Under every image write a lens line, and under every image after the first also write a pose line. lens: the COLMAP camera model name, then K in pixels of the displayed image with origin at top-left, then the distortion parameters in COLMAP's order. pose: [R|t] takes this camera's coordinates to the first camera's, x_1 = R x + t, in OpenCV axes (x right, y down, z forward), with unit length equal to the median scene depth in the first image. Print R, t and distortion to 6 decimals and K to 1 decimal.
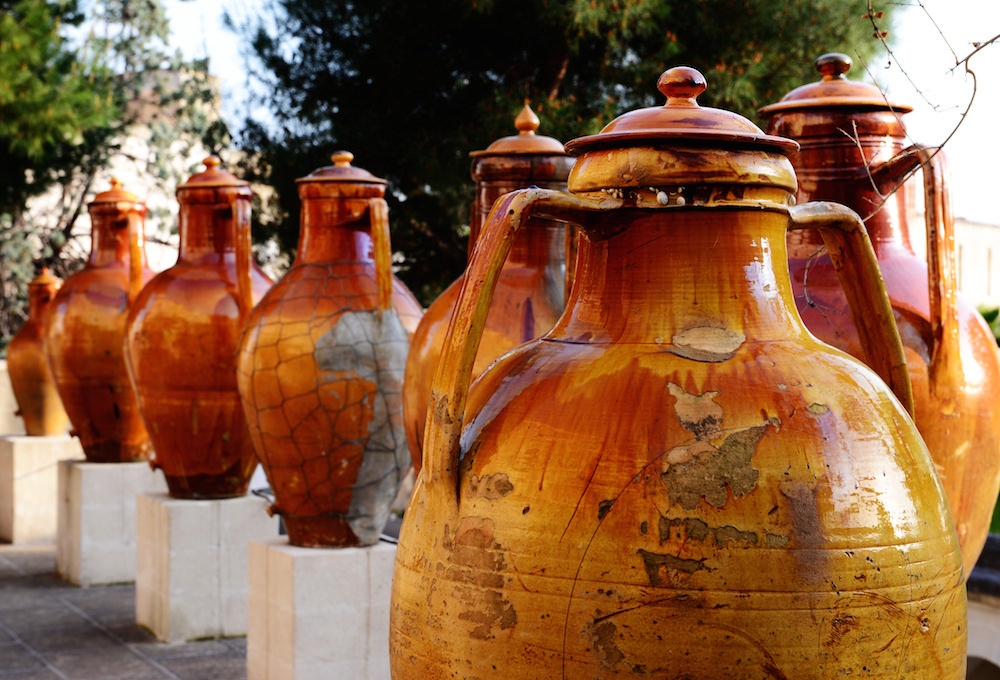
lens RADIAL K [[1885.2, 0, 499.8], [0, 1885.2, 340.6], [0, 0, 1]] dist [0.008974, 0.000000]
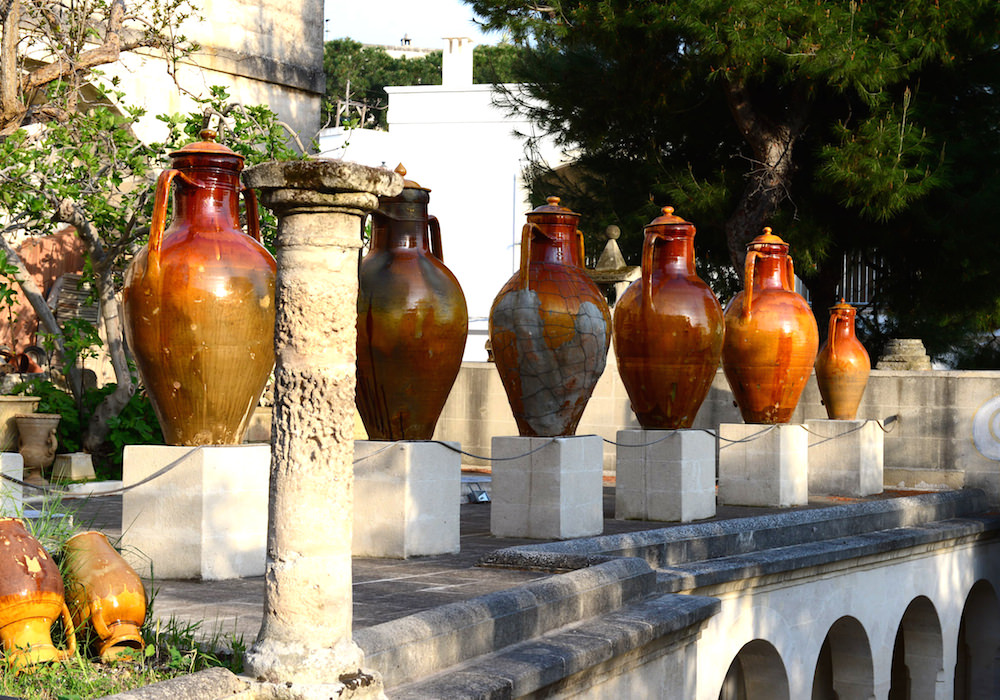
lens RADIAL K [[1831.3, 0, 502.7], [0, 1831.3, 353.1], [0, 0, 1]] dist [-0.010104, 0.000000]
pose [[0.520985, -0.009638, -0.853511, 1.265854], [-0.036675, 0.998760, -0.033664, 0.091714], [0.852778, 0.048841, 0.519985, 0.148313]]
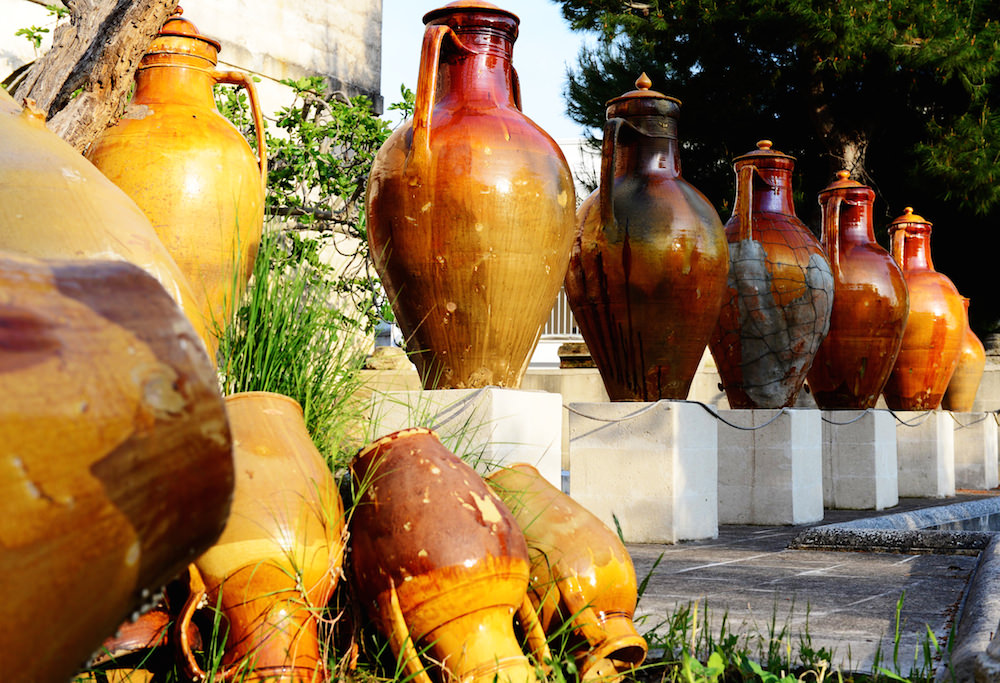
lens RADIAL K [[1497.4, 0, 497.1], [0, 1497.4, 335.3], [0, 0, 1]] dist [0.007966, 0.000000]
pose [[0.566394, -0.055506, -0.822263, 0.754179], [-0.025783, 0.996048, -0.084997, 0.155986], [0.823731, 0.069342, 0.562725, 0.194084]]
